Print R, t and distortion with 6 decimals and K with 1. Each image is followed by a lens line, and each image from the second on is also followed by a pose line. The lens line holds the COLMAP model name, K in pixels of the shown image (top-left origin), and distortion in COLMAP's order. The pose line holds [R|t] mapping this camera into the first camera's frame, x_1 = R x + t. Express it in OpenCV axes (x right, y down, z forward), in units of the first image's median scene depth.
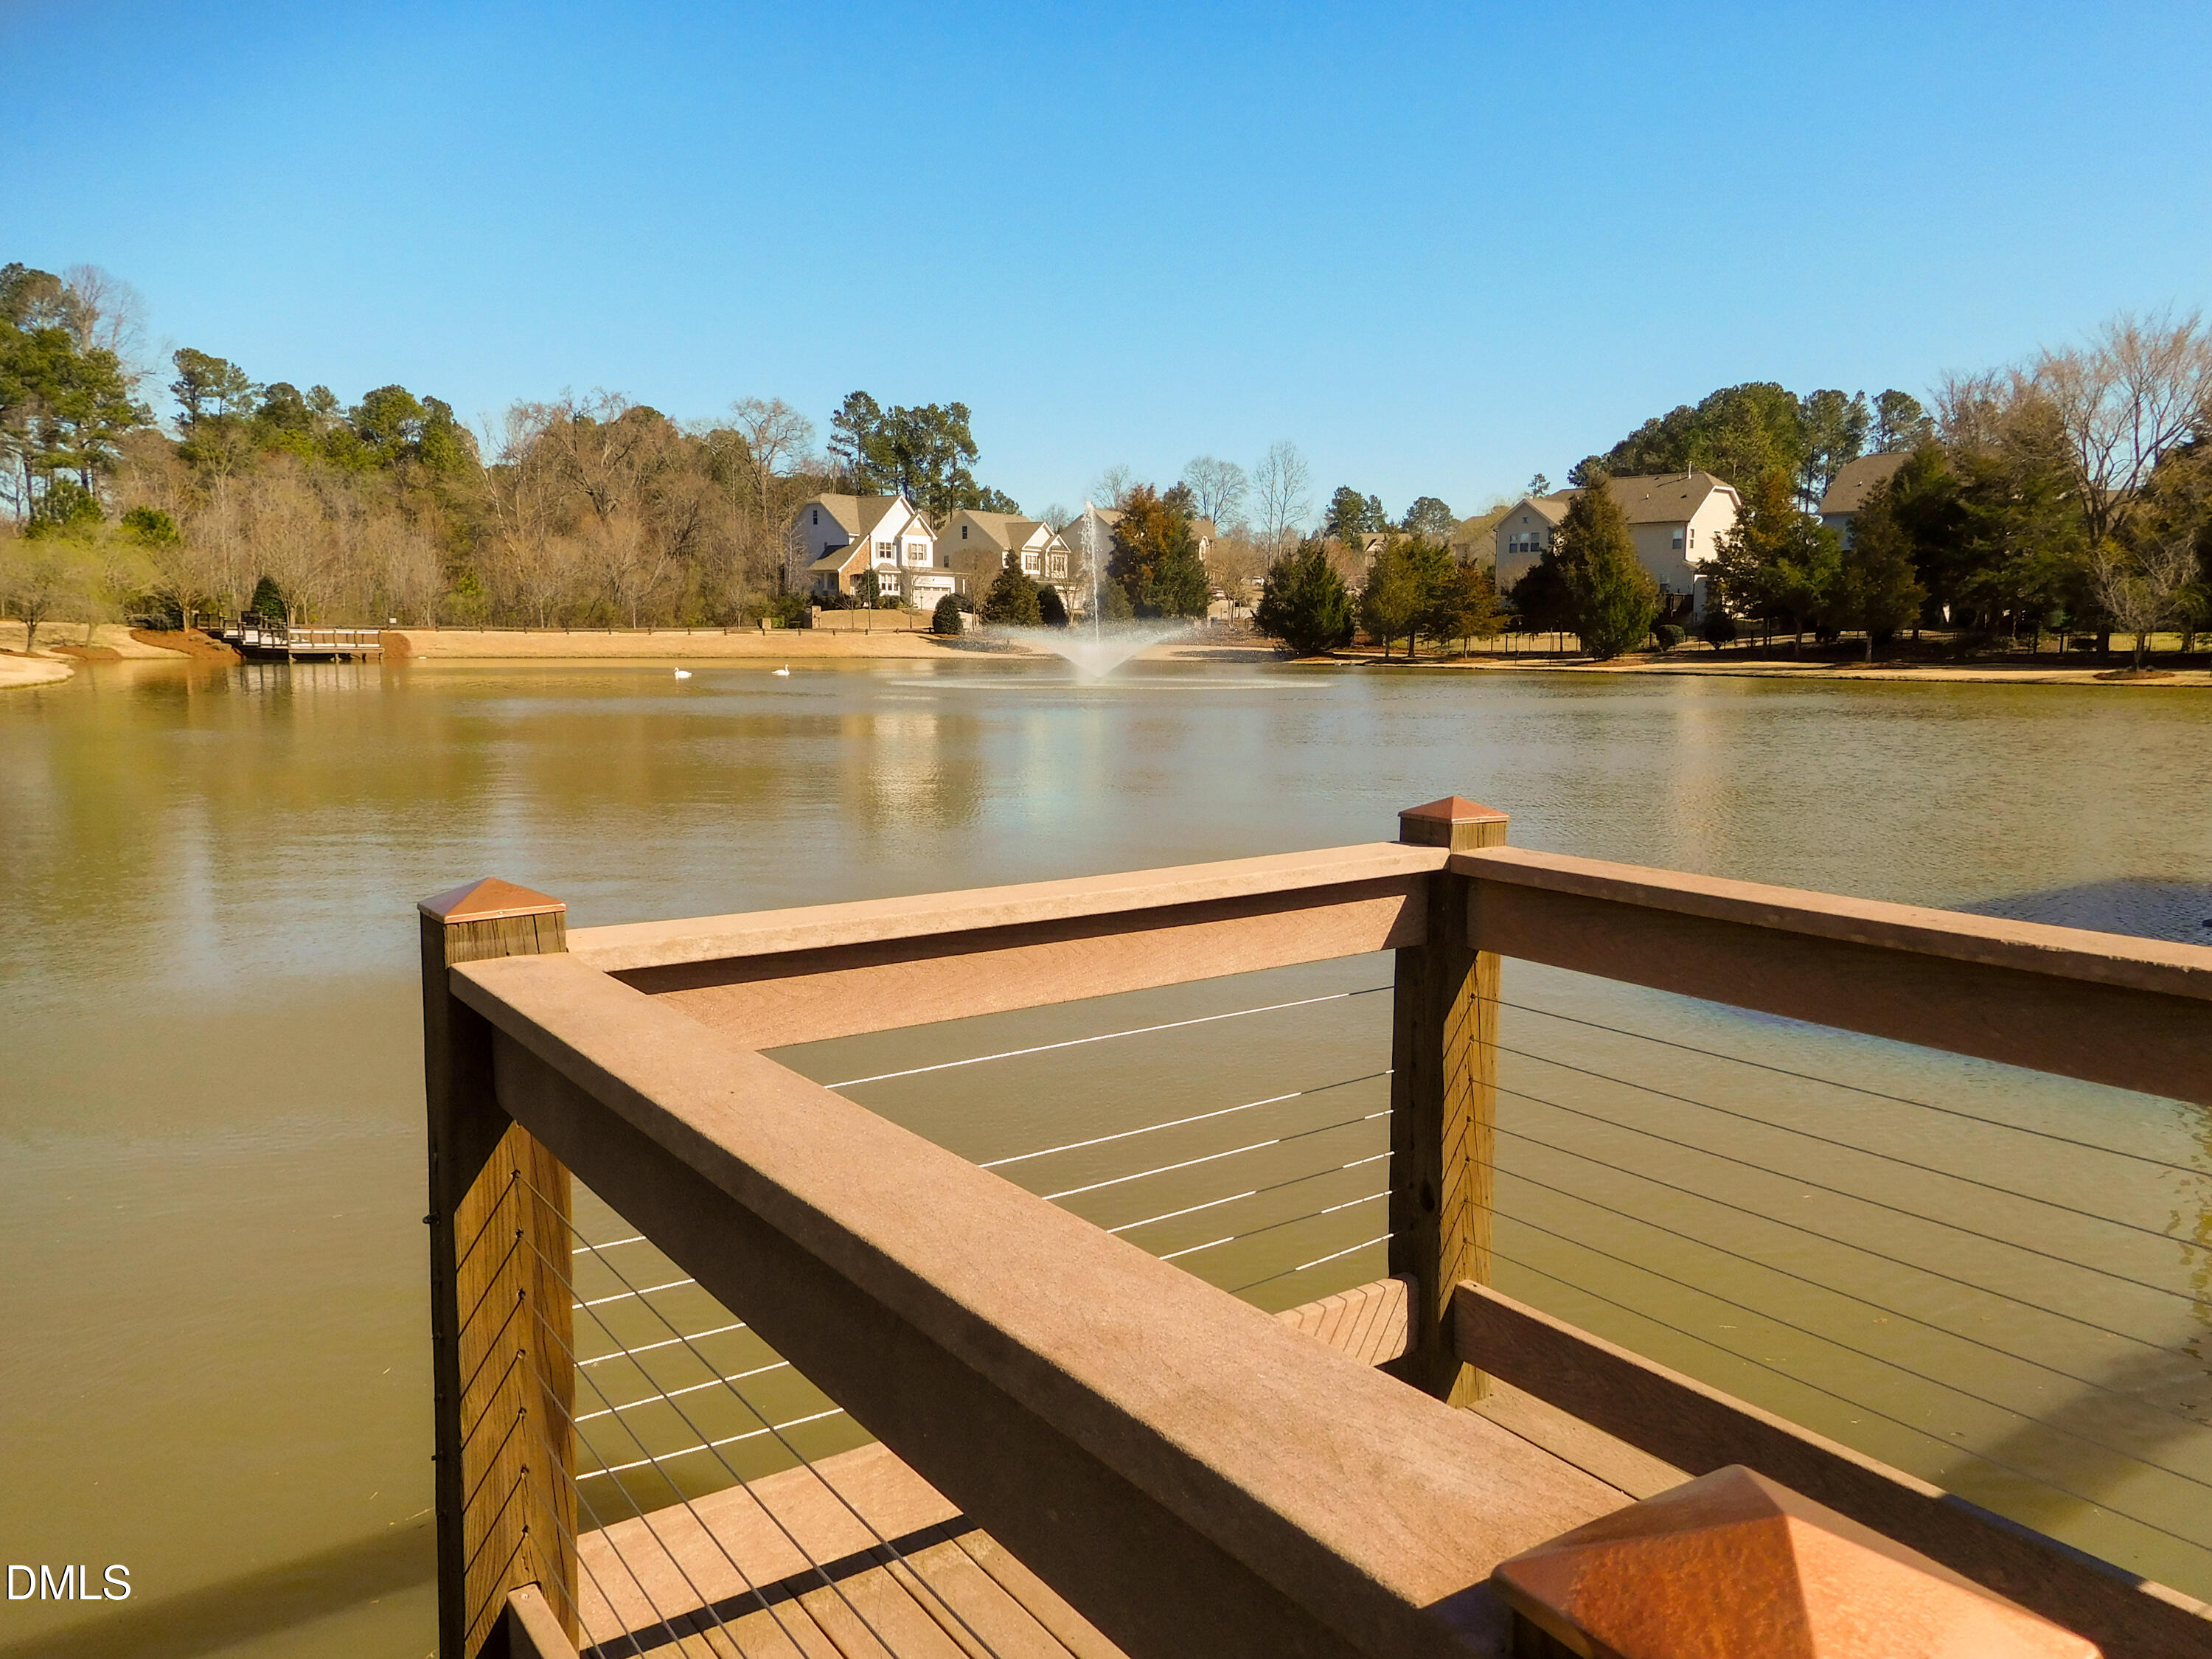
lens RADIAL K [[1622.9, 0, 1116.0], [0, 1622.9, 811.4], [0, 0, 1]] dist [0.094883, -0.059328]
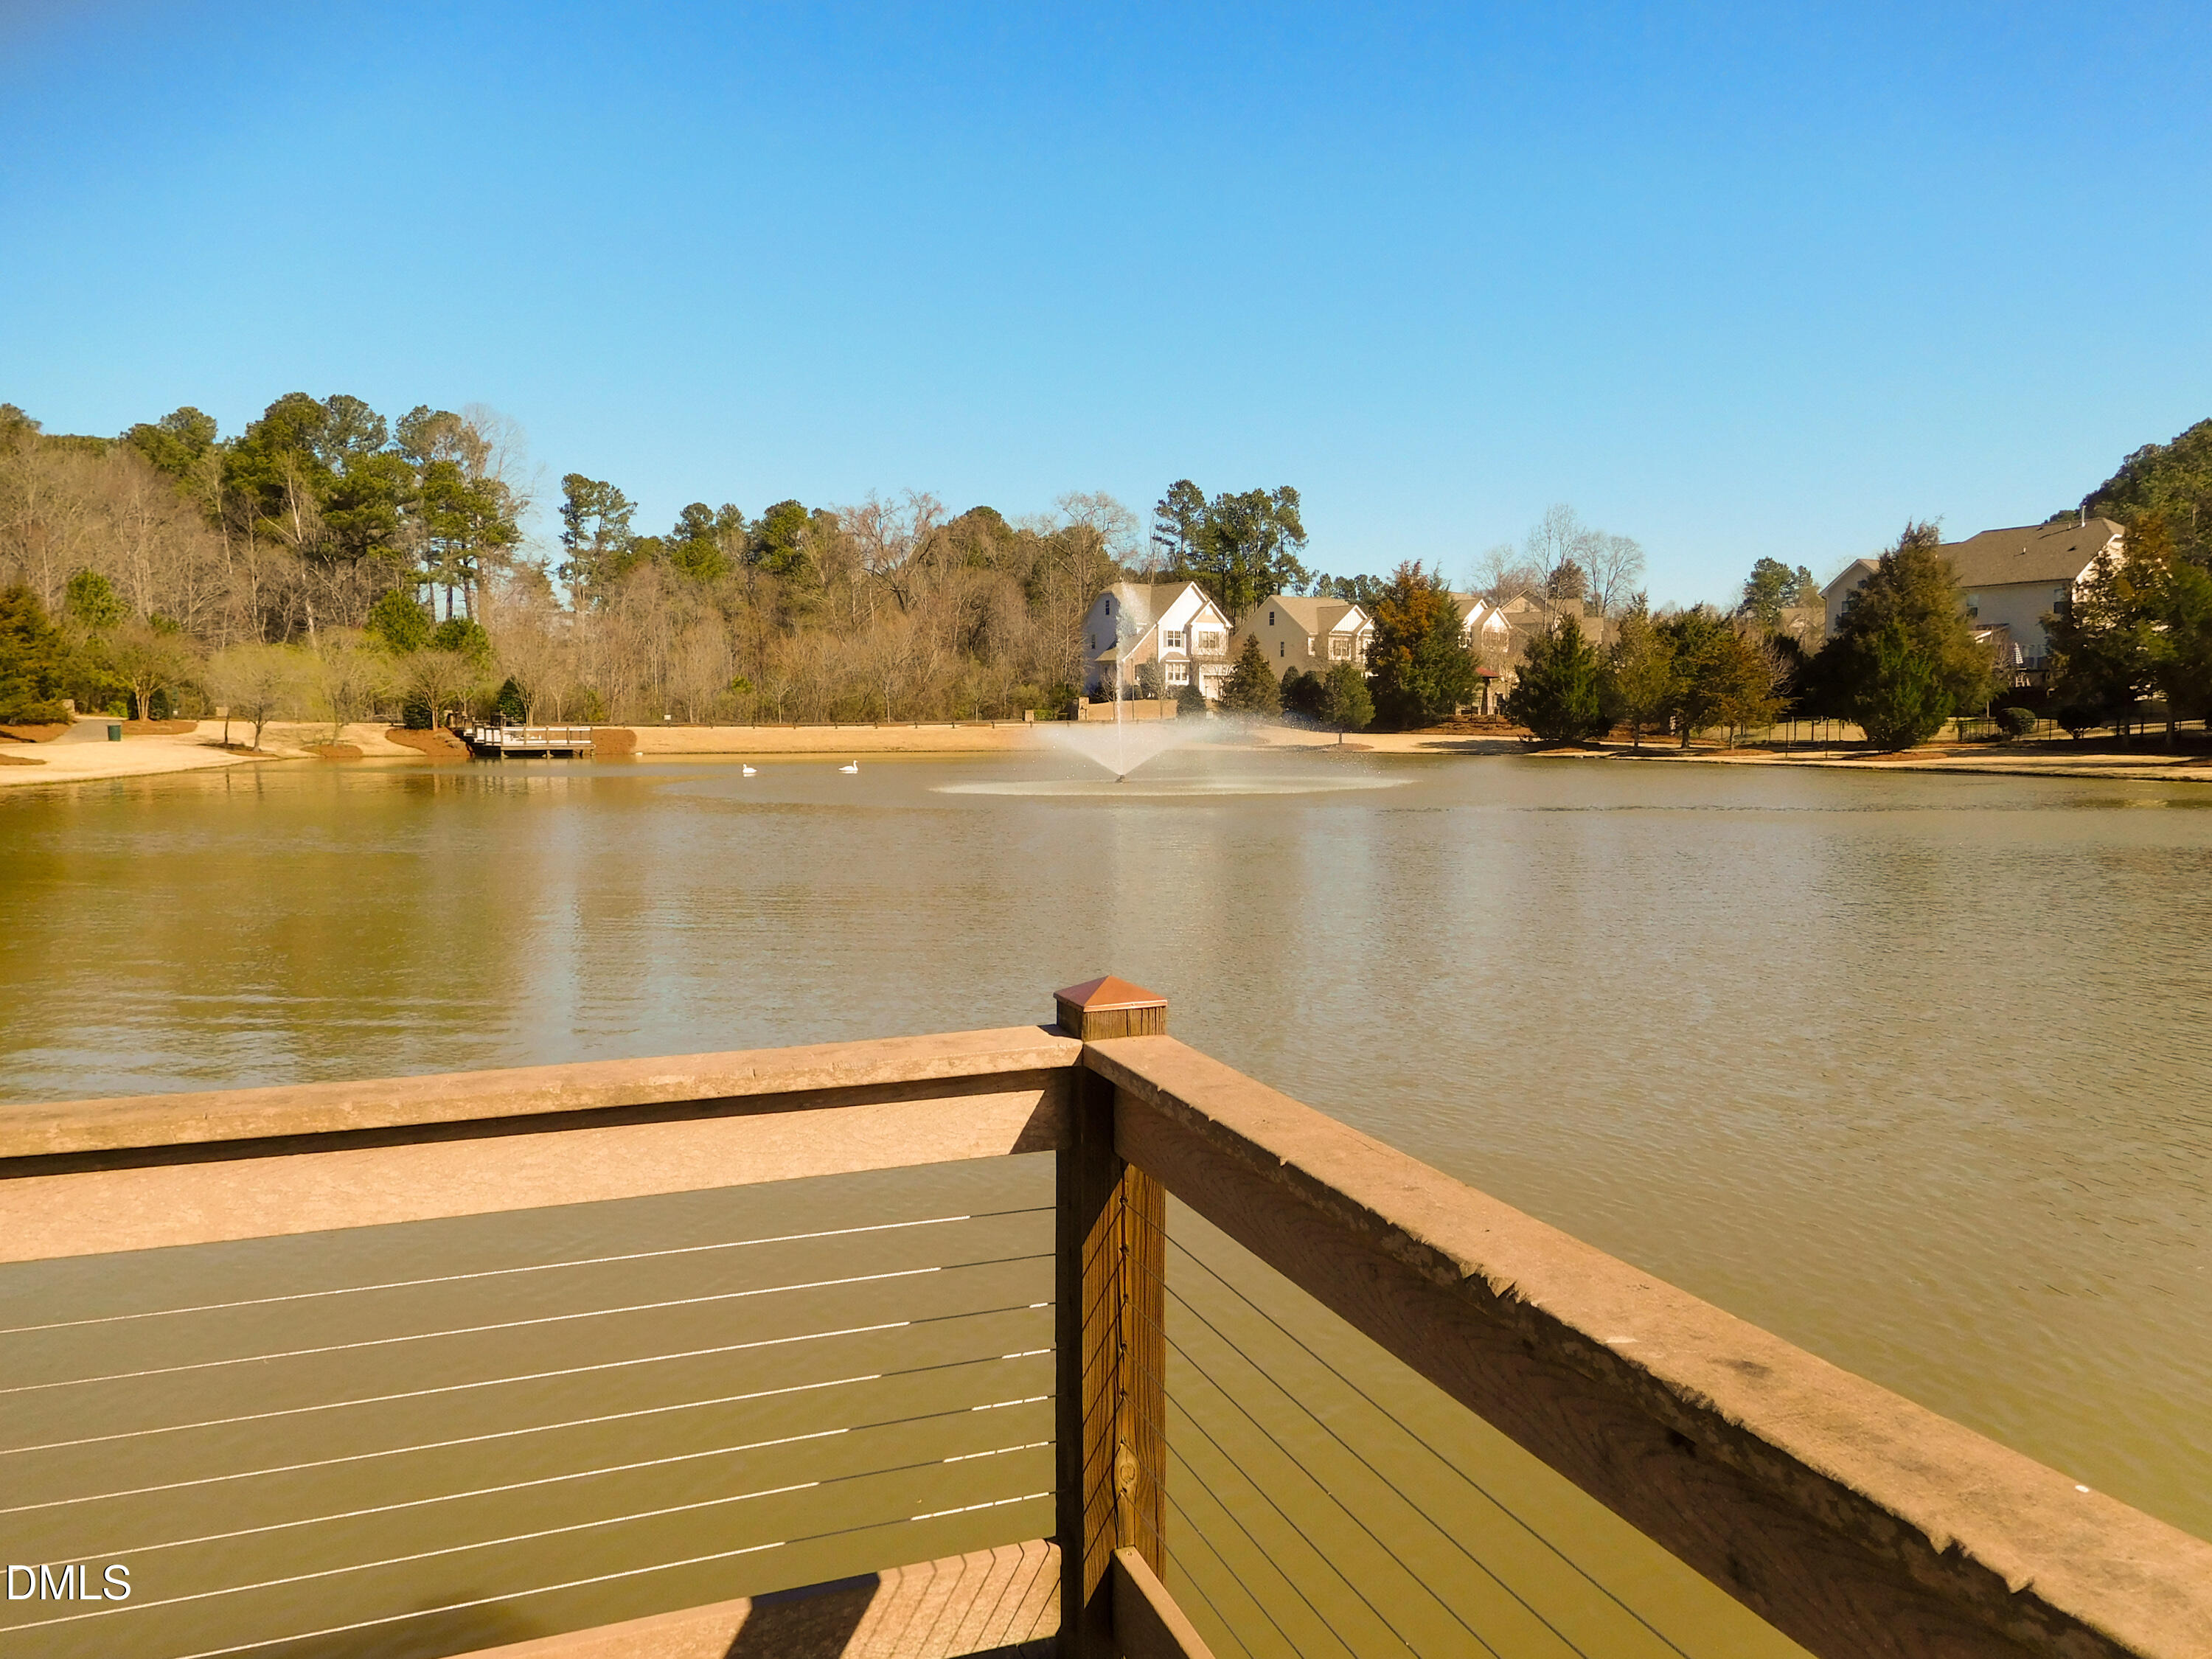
lens RADIAL K [[1622.9, 0, 1116.0], [0, 1622.9, 811.4], [0, 0, 1]] dist [0.094883, -0.059328]
pose [[0.962877, 0.007860, -0.269825, 0.087642], [-0.022577, 0.998419, -0.051484, -0.007924], [0.268994, 0.055664, 0.961532, 0.071790]]
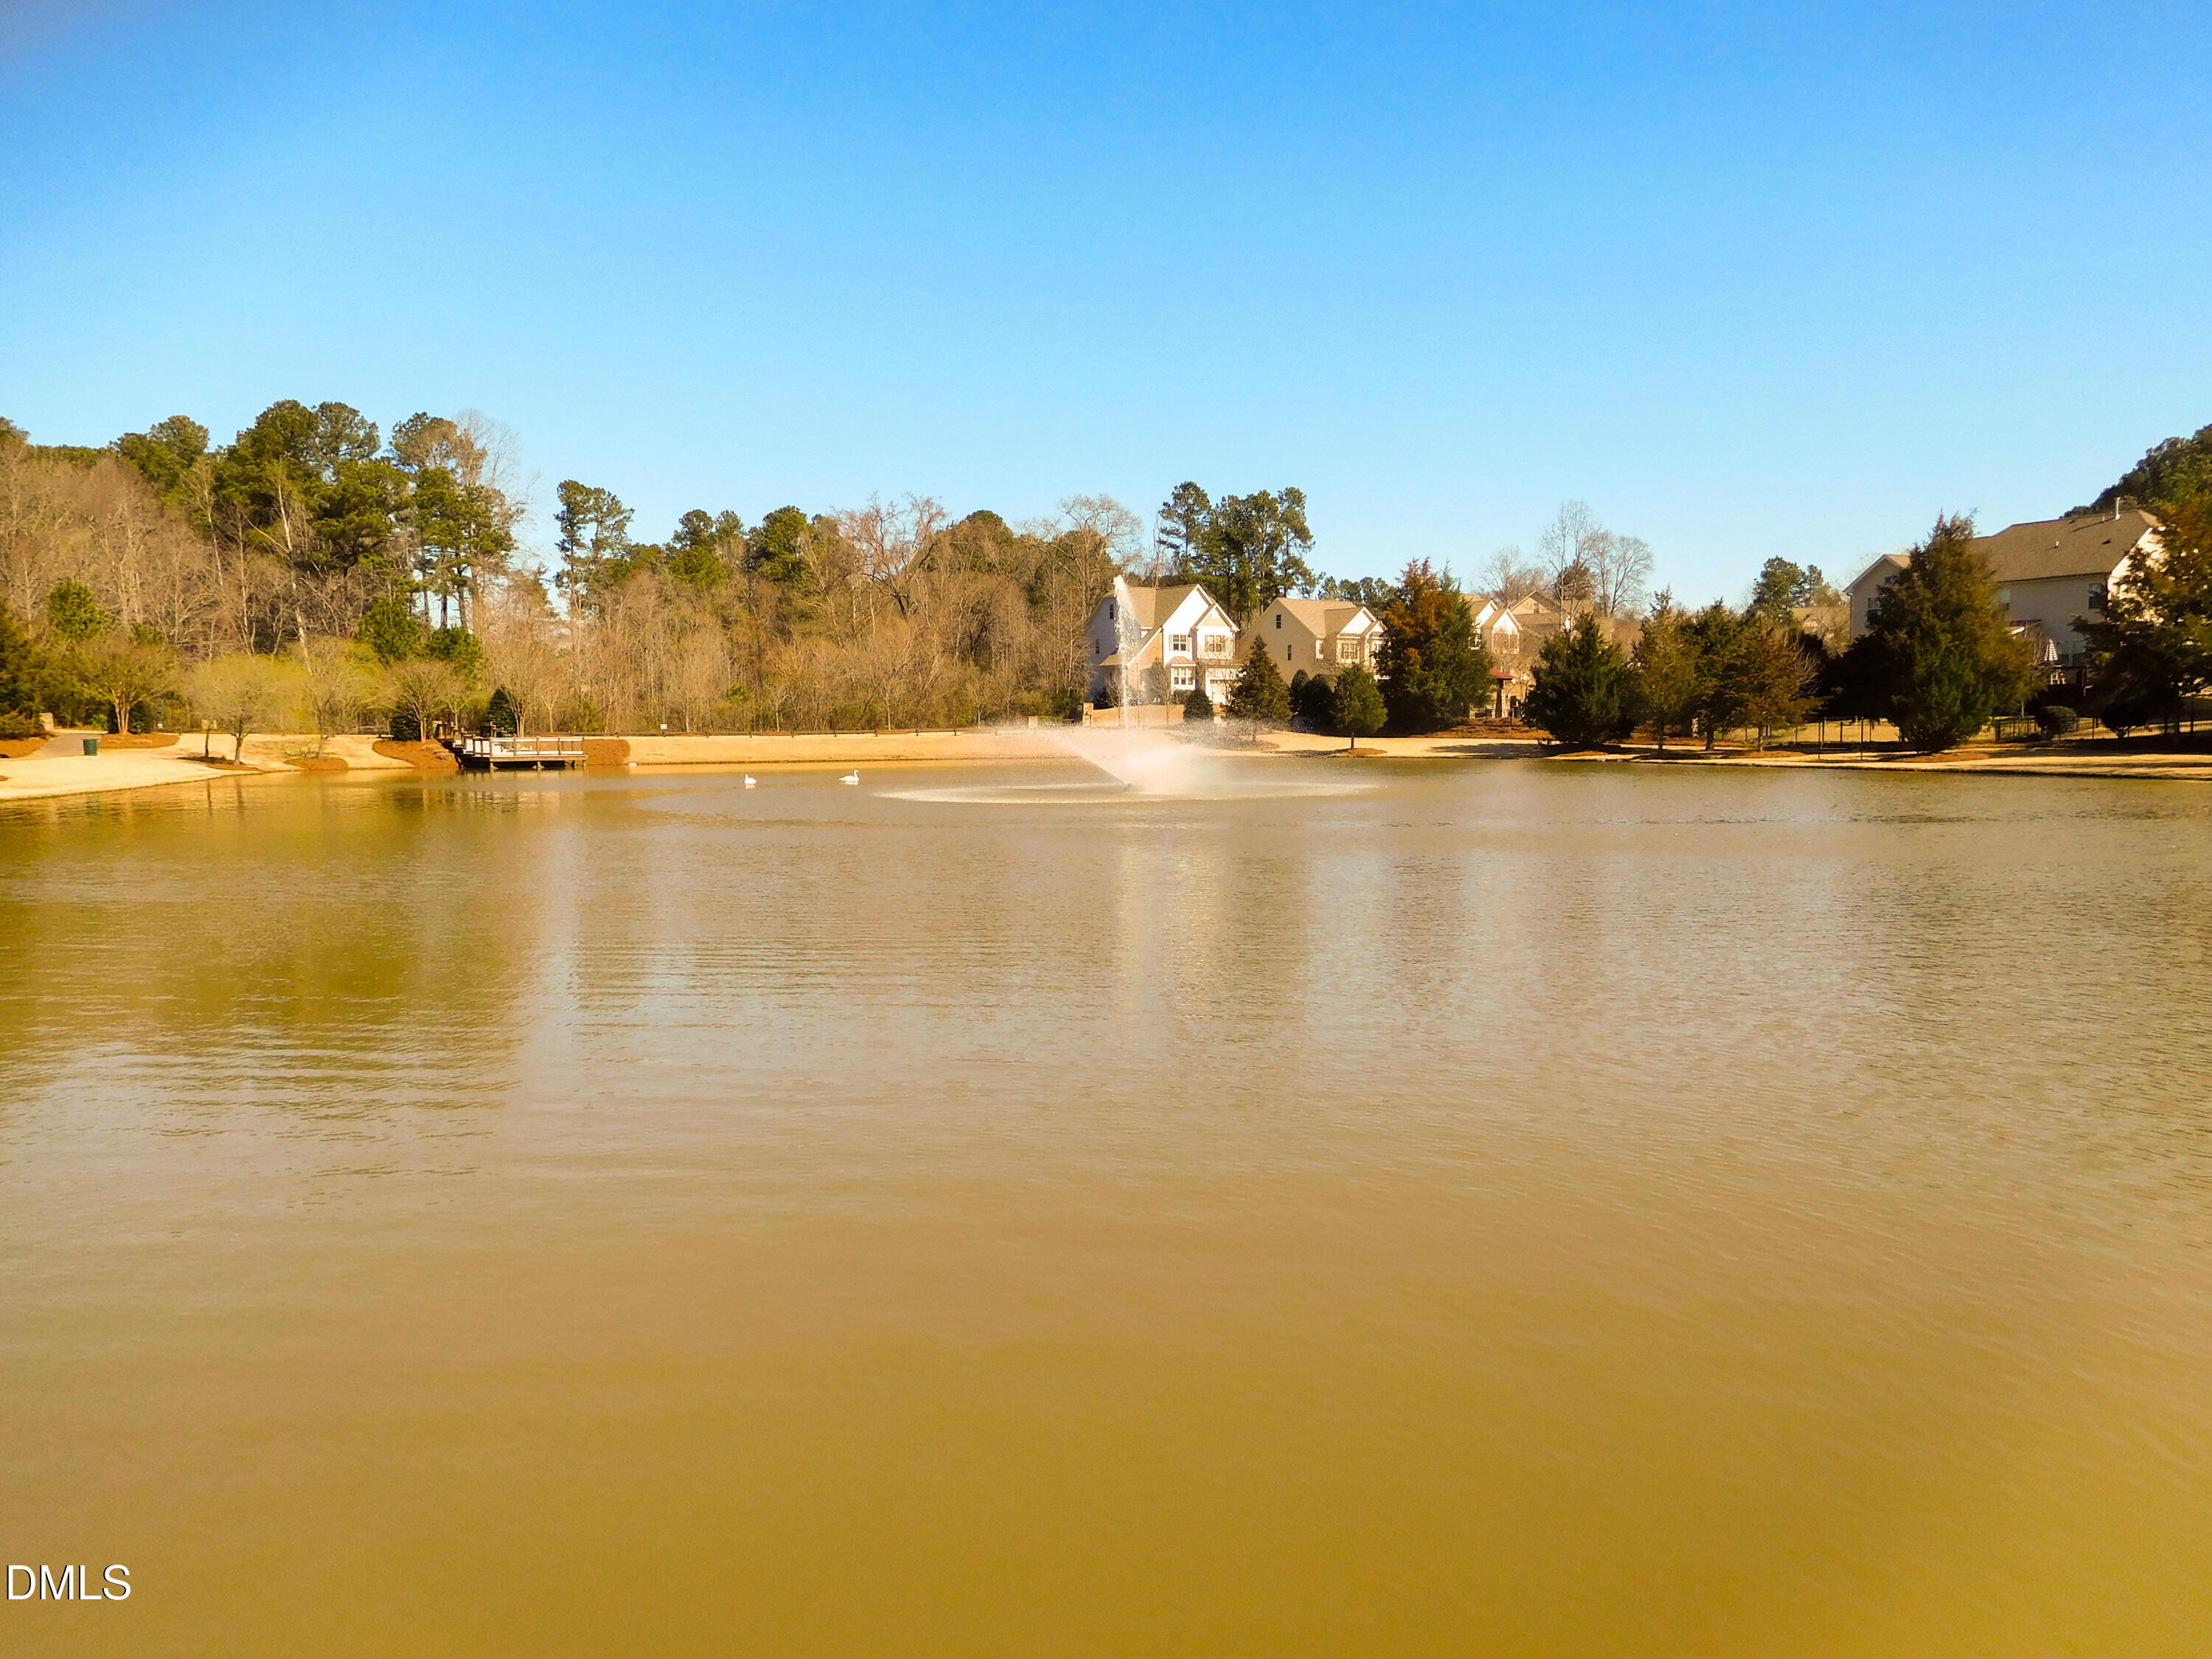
lens RADIAL K [[1622.9, 0, 1116.0], [0, 1622.9, 811.4], [0, 0, 1]] dist [0.094883, -0.059328]
pose [[0.962112, -0.000247, -0.272653, 0.082359], [-0.015328, 0.998369, -0.054992, -0.009766], [0.272222, 0.057088, 0.960539, 0.088100]]
